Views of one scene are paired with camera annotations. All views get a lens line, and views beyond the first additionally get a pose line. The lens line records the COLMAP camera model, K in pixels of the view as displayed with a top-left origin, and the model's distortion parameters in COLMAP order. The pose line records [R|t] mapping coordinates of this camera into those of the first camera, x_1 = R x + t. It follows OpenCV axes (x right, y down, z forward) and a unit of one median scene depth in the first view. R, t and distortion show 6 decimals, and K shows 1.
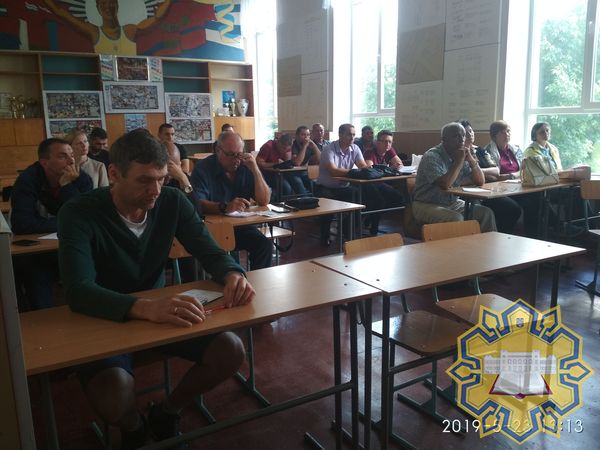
lens RADIAL K [[529.8, 0, 300.0], [0, 529.8, 225.0], [0, 0, 1]] dist [0.107457, -0.197580]
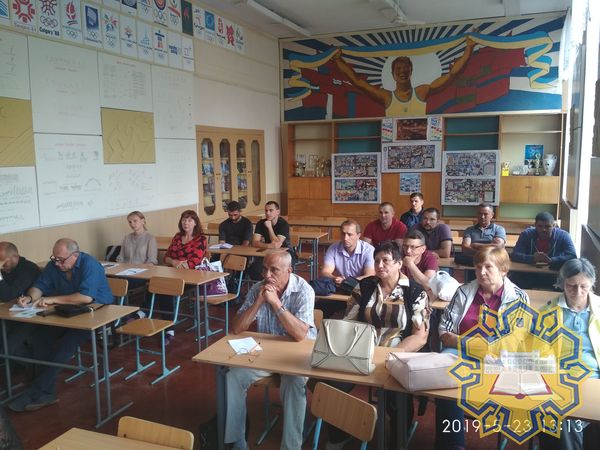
lens RADIAL K [[537.0, 0, 300.0], [0, 537.0, 225.0], [0, 0, 1]] dist [0.122353, -0.234061]
pose [[0.587236, 0.107810, -0.802203, 0.369783], [-0.154556, 0.987789, 0.019612, -0.092501], [0.794522, 0.112469, 0.596729, 0.224748]]
